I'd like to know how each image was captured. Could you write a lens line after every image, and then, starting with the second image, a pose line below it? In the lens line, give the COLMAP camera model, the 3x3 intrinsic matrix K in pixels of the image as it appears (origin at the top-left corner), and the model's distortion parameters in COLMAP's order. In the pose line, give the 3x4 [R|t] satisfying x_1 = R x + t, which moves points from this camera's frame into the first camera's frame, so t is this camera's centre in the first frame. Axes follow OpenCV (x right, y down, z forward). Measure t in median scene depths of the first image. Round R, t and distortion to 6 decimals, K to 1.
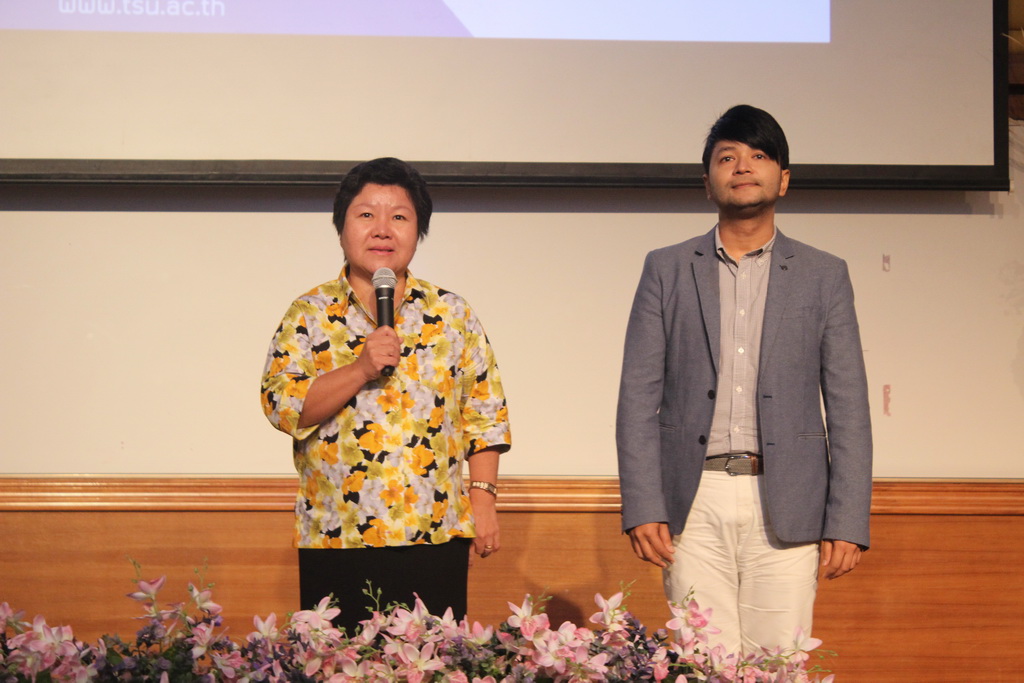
lens RADIAL K [[2580.4, 0, 568.1], [0, 2580.4, 359.5], [0, 0, 1]] dist [0.138774, 0.000000]
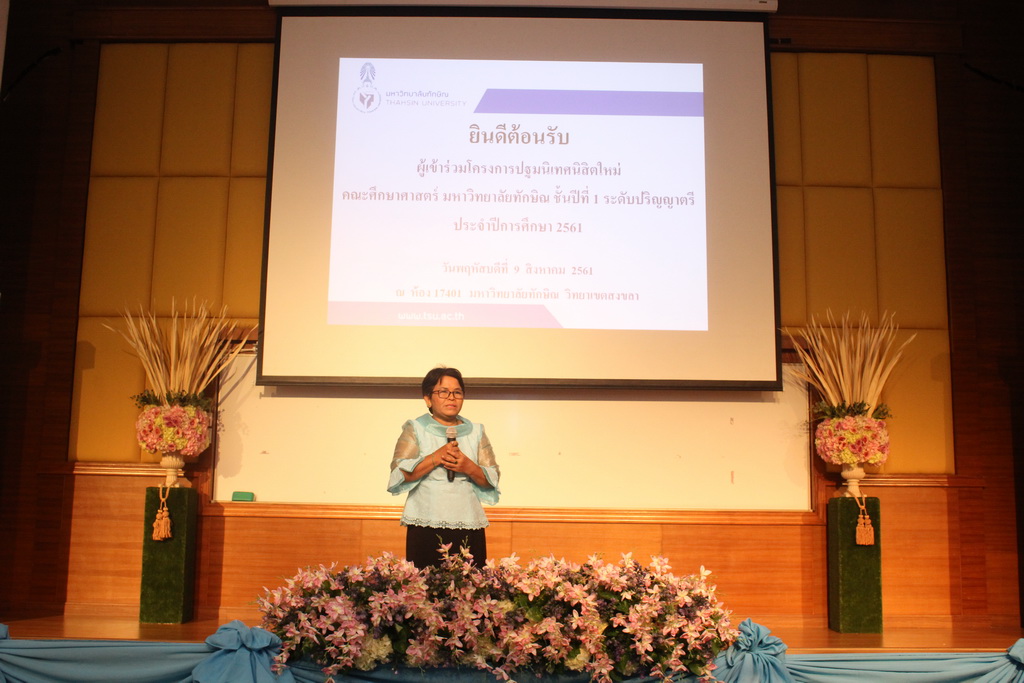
lens RADIAL K [[1145.9, 0, 530.3], [0, 1145.9, 344.1], [0, 0, 1]] dist [-0.102970, 0.000000]
pose [[0.999068, 0.004196, -0.042968, -0.030906], [-0.008592, 0.994681, -0.102649, 0.004177], [0.042309, 0.102922, 0.993789, -0.125881]]
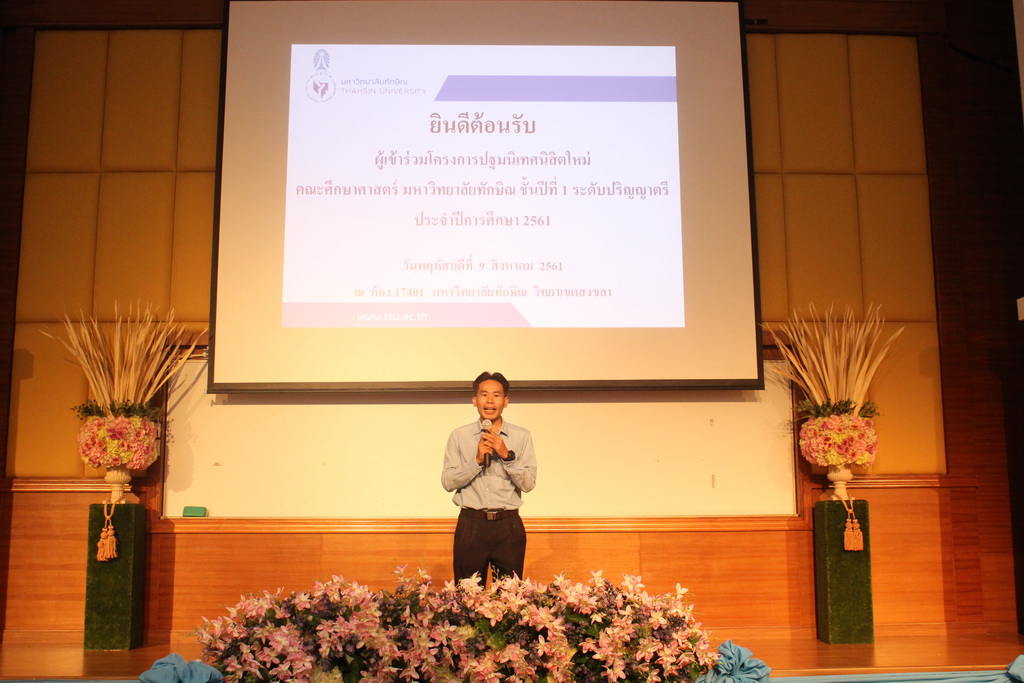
lens RADIAL K [[1155.4, 0, 551.4], [0, 1155.4, 331.0], [0, 0, 1]] dist [-0.090367, 0.000000]
pose [[0.999837, -0.012351, -0.013145, -0.008748], [0.010860, 0.994084, -0.108066, -0.012001], [0.014402, 0.107906, 0.994057, -0.054010]]
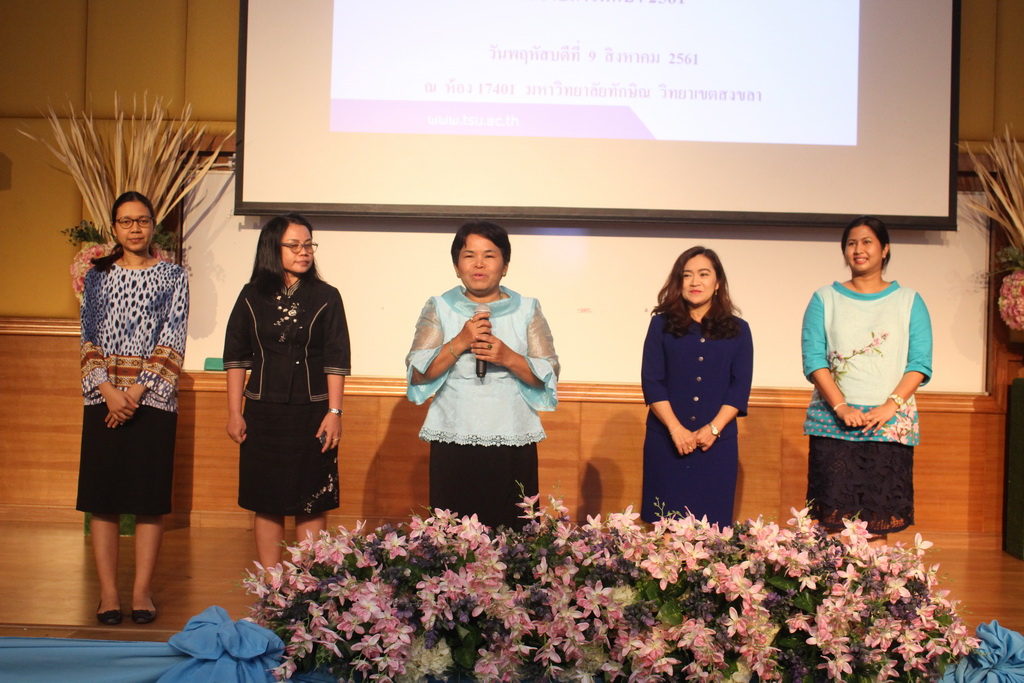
lens RADIAL K [[1209.3, 0, 480.6], [0, 1209.3, 303.3], [0, 0, 1]] dist [-0.057524, 0.000000]
pose [[0.997154, 0.023761, -0.071546, -0.137945], [-0.019826, 0.998278, 0.055209, -0.079929], [0.072735, -0.053633, 0.995908, 0.224984]]
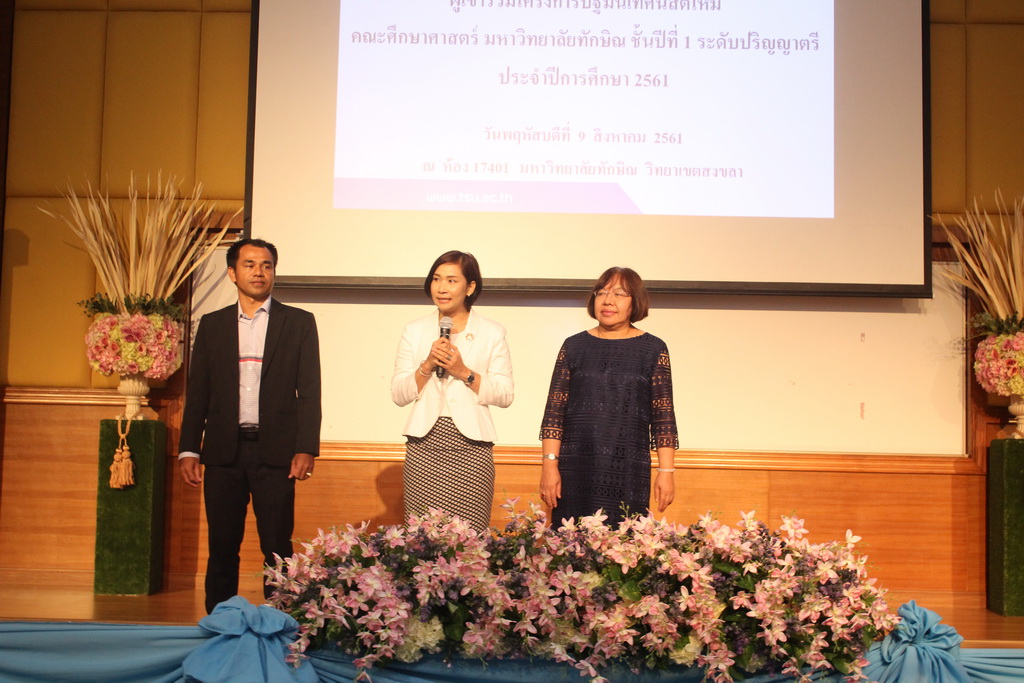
lens RADIAL K [[1450.9, 0, 493.3], [0, 1450.9, 357.5], [0, 0, 1]] dist [-0.049696, 0.000000]
pose [[0.997031, 0.014060, -0.075706, -0.092645], [-0.015365, 0.999743, -0.016682, -0.001857], [0.075452, 0.017796, 0.996991, -0.081663]]
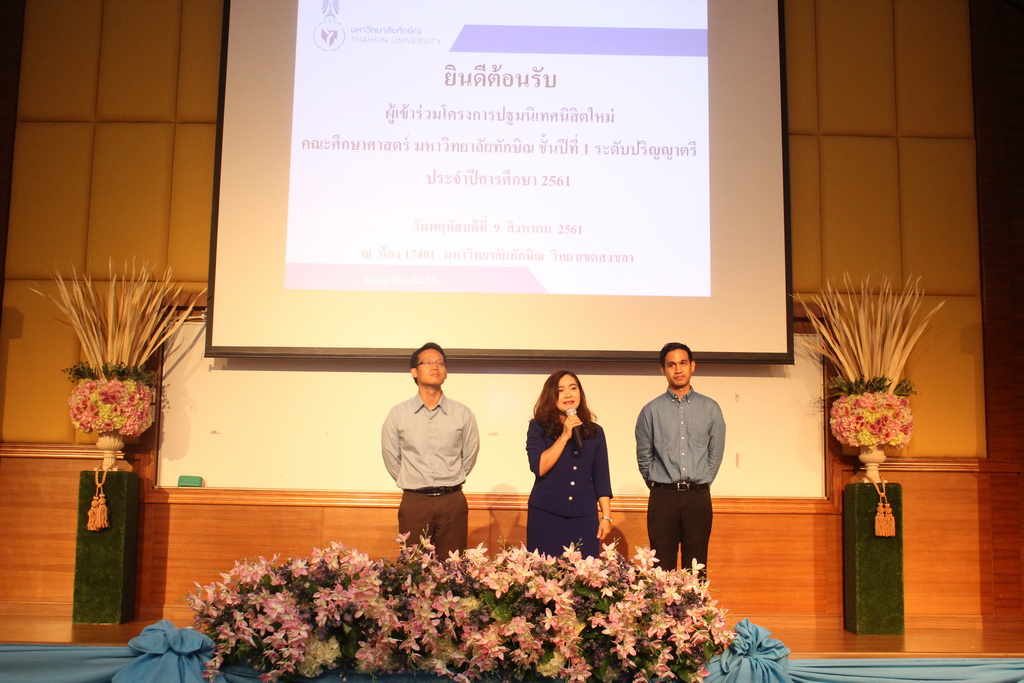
lens RADIAL K [[1232.4, 0, 550.7], [0, 1232.4, 351.7], [0, 0, 1]] dist [-0.079802, 0.000000]
pose [[0.999397, 0.006893, -0.034023, 0.000829], [-0.009557, 0.996849, -0.078746, 0.010733], [0.033373, 0.079024, 0.996314, -0.063410]]
